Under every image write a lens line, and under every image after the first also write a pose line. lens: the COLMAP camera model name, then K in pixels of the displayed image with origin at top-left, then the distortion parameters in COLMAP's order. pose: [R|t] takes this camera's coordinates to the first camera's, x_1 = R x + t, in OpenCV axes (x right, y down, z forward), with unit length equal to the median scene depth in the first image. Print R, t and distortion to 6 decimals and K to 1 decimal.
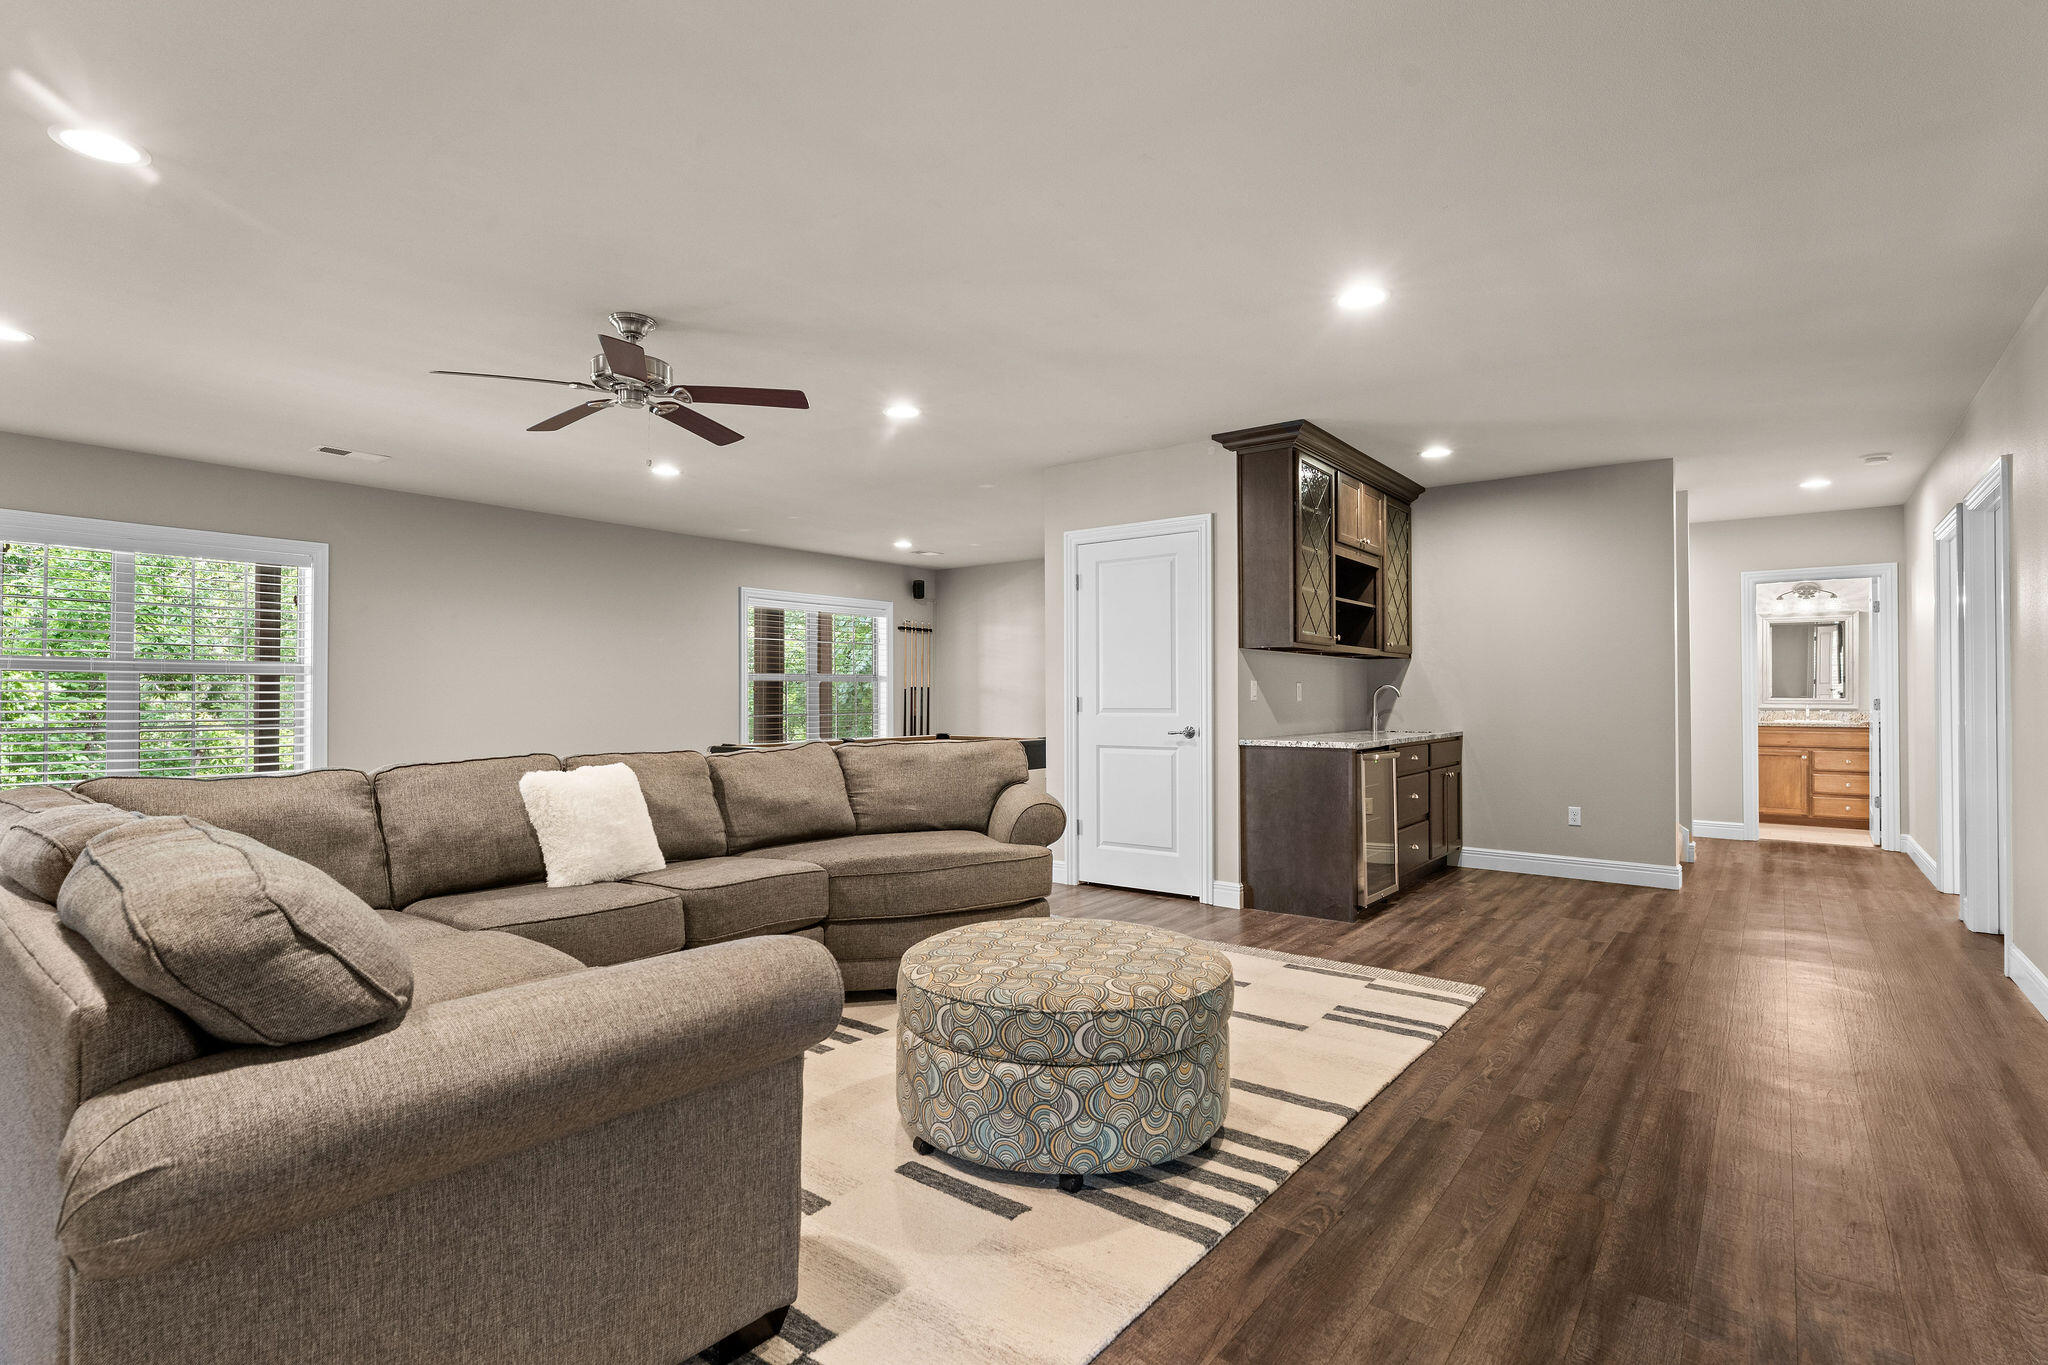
lens RADIAL K [[977.9, 0, 1025.8], [0, 977.9, 692.0], [0, 0, 1]] dist [0.001211, 0.000448]
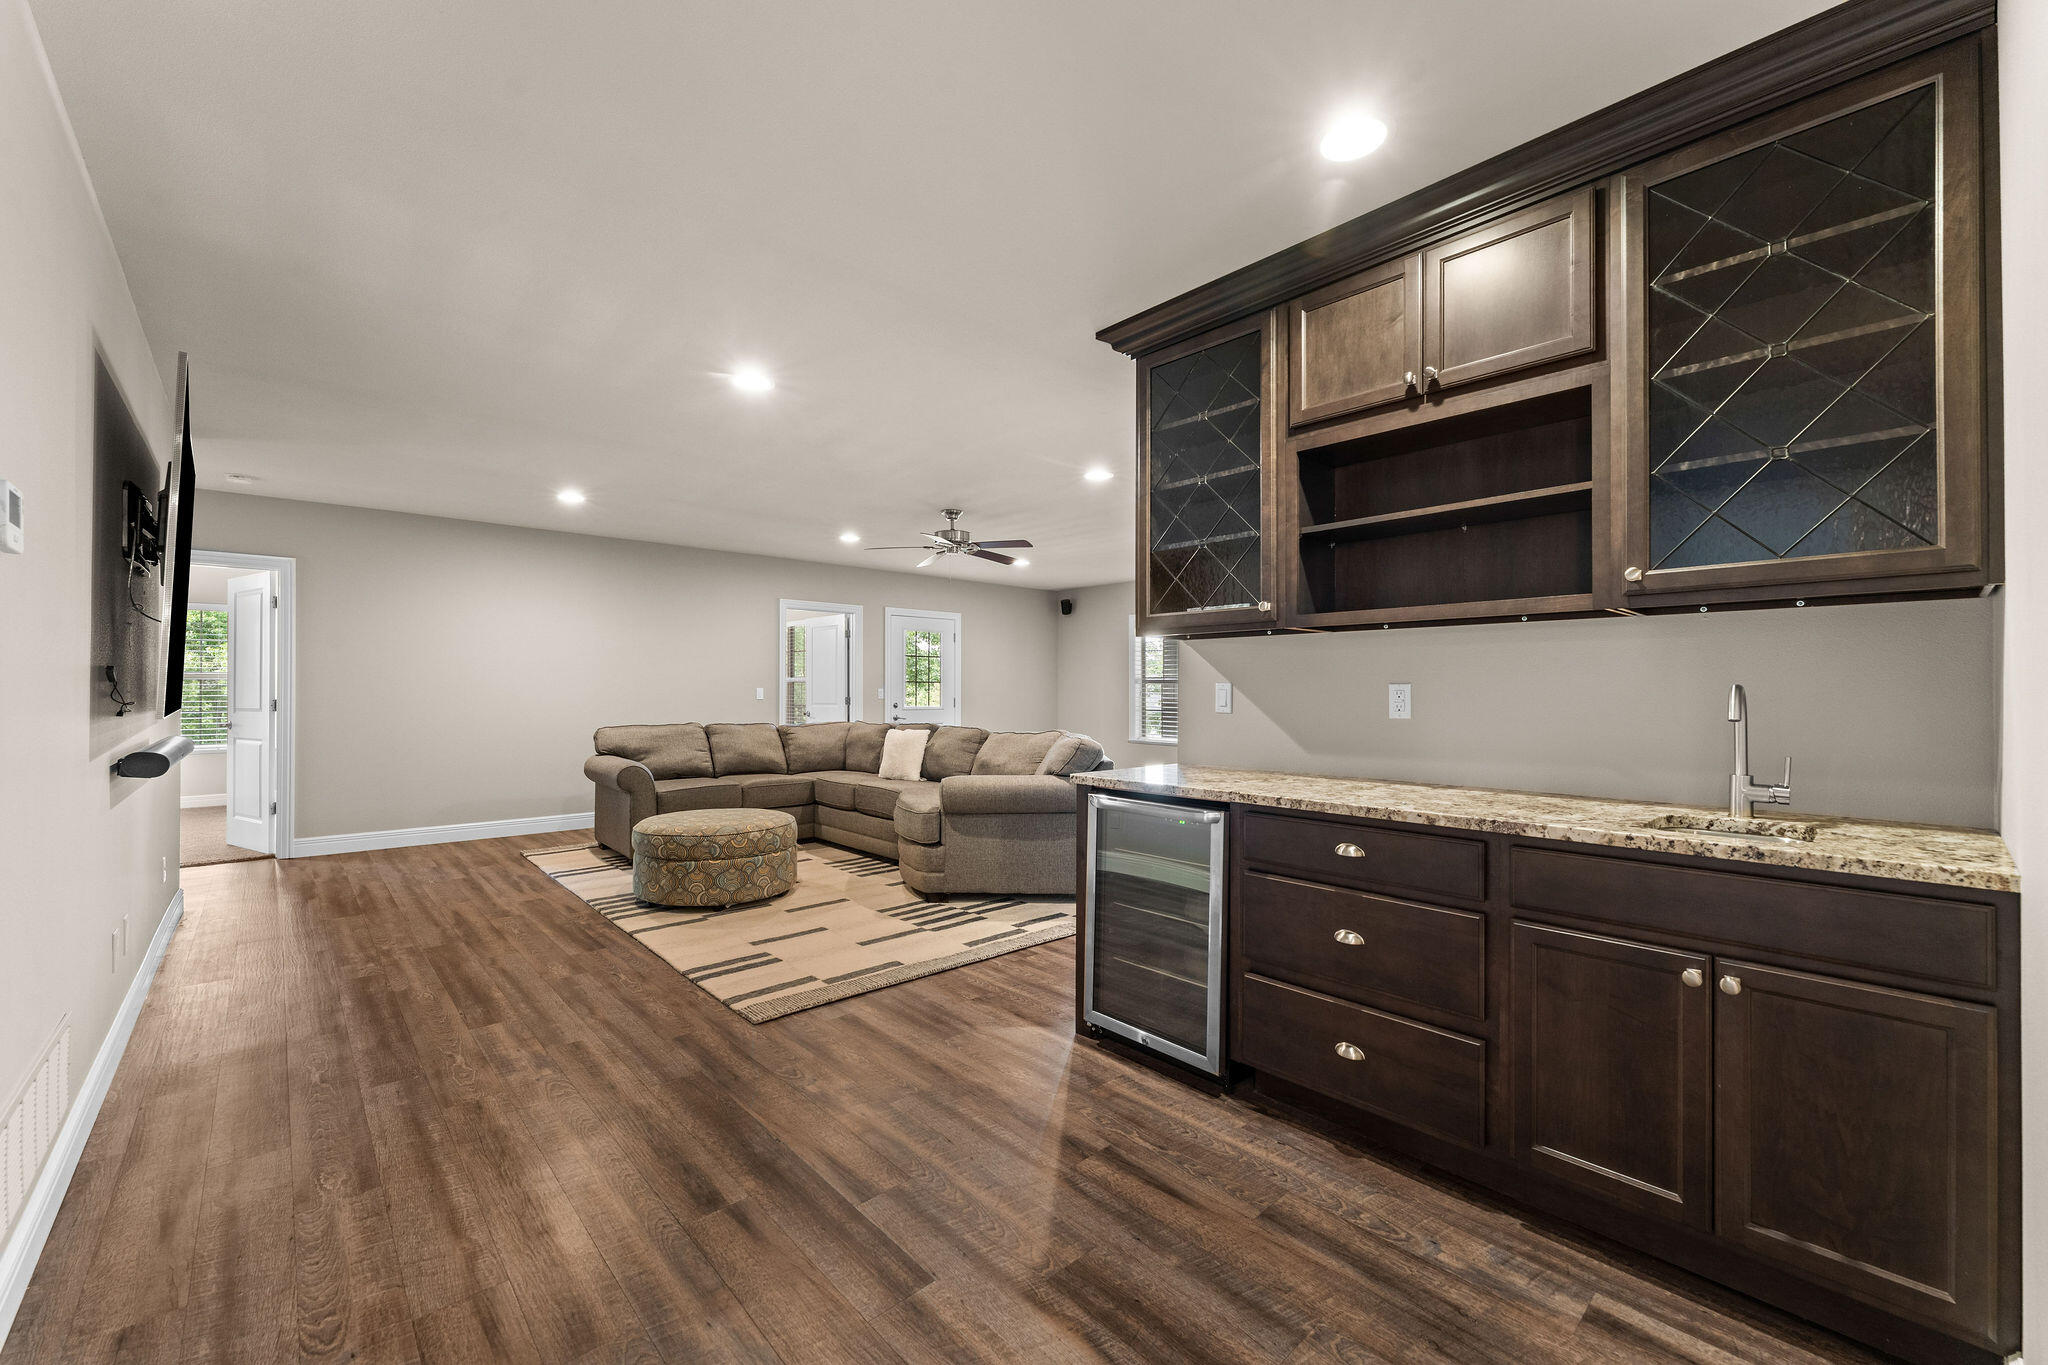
lens RADIAL K [[812.2, 0, 1019.8], [0, 812.2, 678.9], [0, 0, 1]] dist [0.002274, -0.000759]
pose [[-0.170712, -0.014756, -0.985210, 1.584140], [0.003675, 0.999871, -0.015612, -0.012019], [0.985314, -0.006286, -0.170636, 1.834725]]
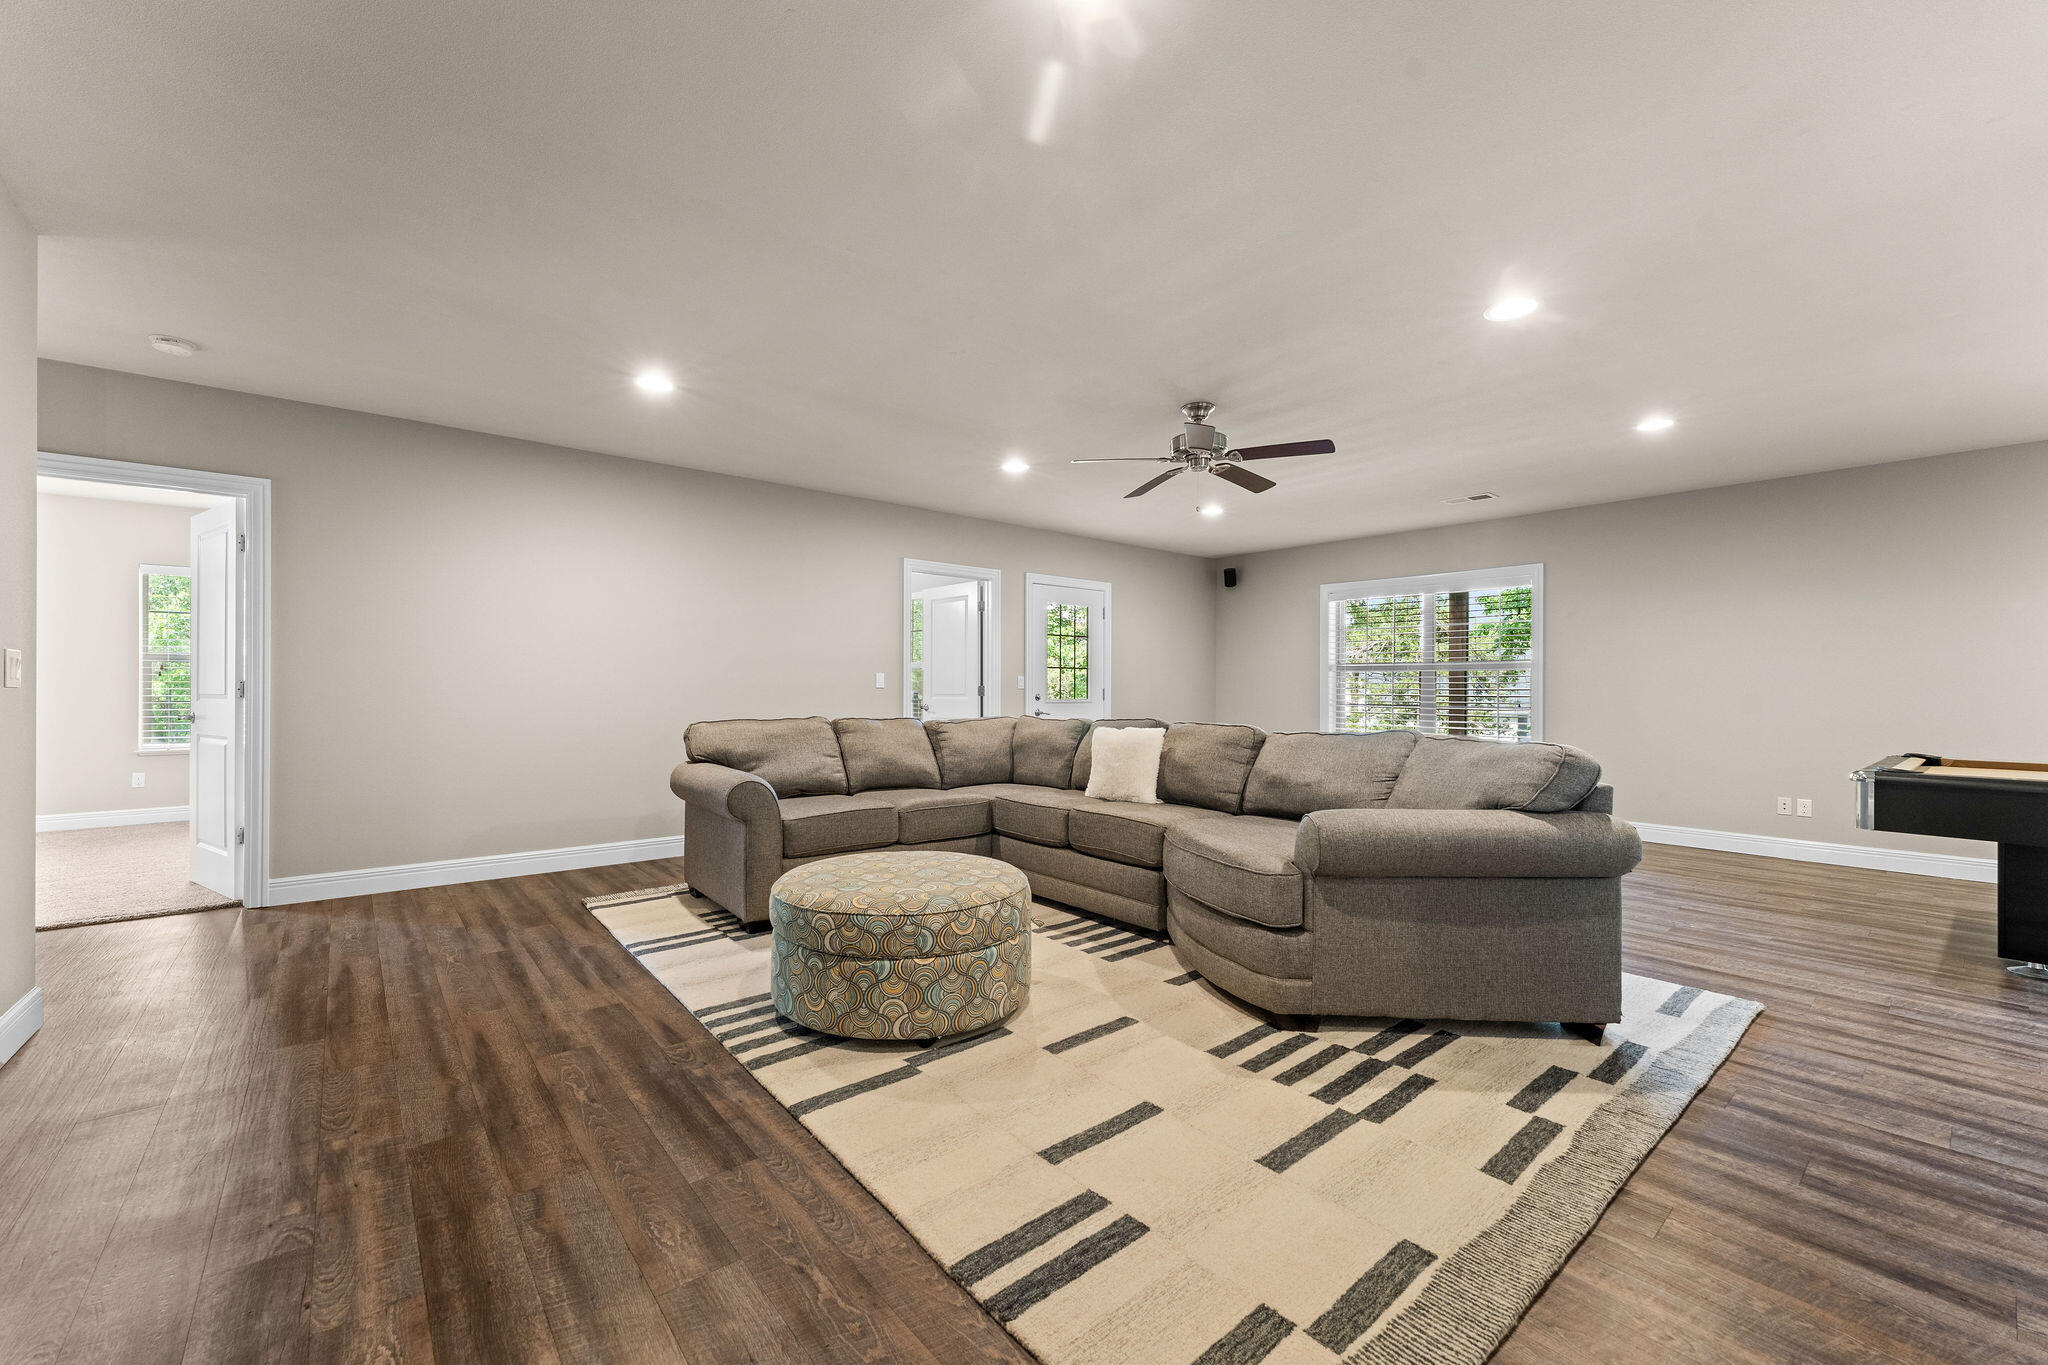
lens RADIAL K [[812.2, 0, 1018.7], [0, 812.2, 681.5], [0, 0, 1]] dist [0.002274, -0.000759]
pose [[-0.219553, -0.010602, -0.975543, 0.991029], [0.001347, 0.999937, -0.011170, 0.020177], [0.975600, -0.003767, -0.219524, 1.295124]]
